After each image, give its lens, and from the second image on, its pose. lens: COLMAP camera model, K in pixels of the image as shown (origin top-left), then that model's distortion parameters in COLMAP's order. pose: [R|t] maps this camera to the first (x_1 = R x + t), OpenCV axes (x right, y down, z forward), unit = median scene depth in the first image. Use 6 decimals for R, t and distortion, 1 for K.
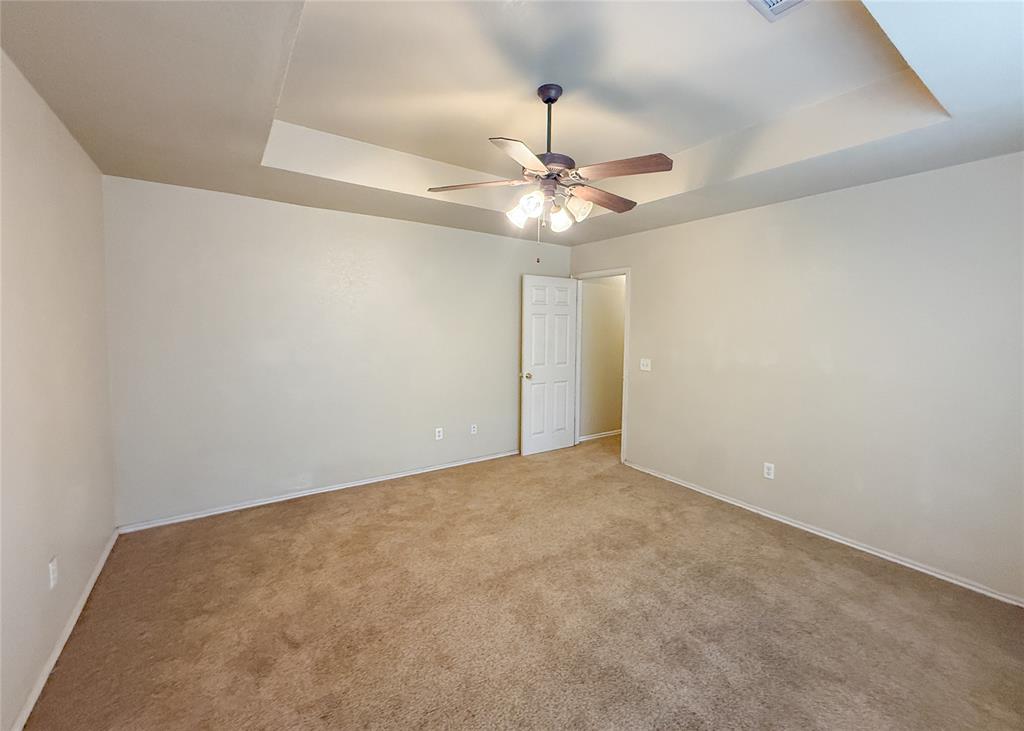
lens RADIAL K [[417.4, 0, 509.8], [0, 417.4, 345.8], [0, 0, 1]] dist [-0.001080, 0.000186]
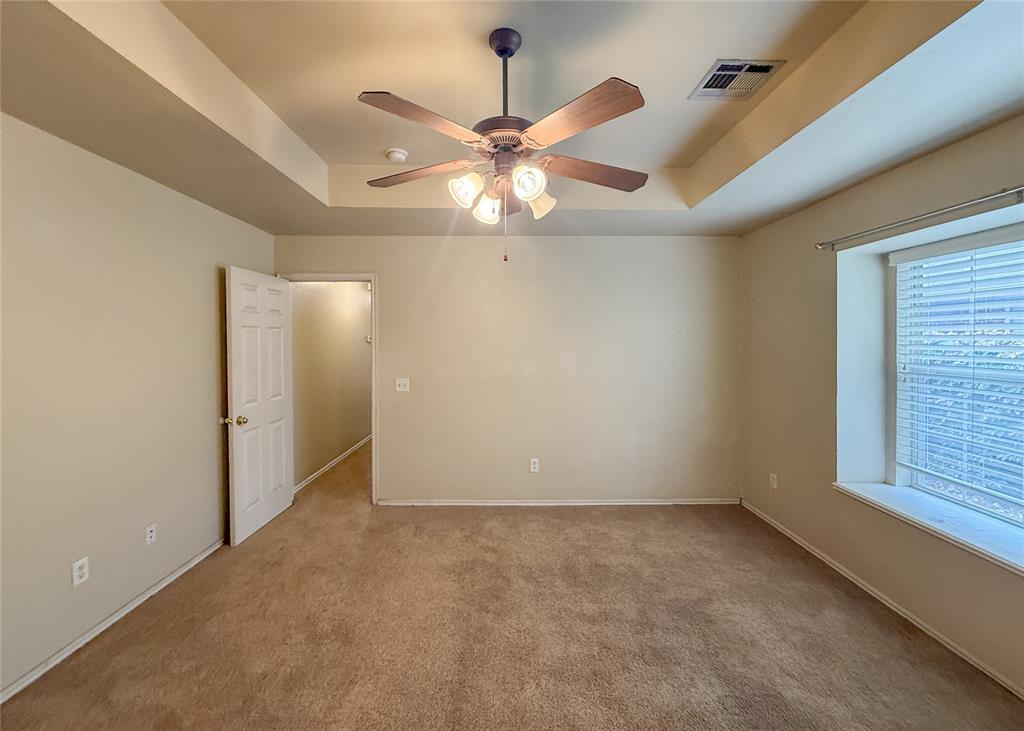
lens RADIAL K [[417.4, 0, 509.8], [0, 417.4, 345.8], [0, 0, 1]] dist [-0.001080, 0.000186]
pose [[0.558538, -0.024658, 0.829112, -0.342211], [0.049545, 0.998765, -0.003673, -0.028406], [-0.827998, 0.043130, 0.559070, 0.367669]]
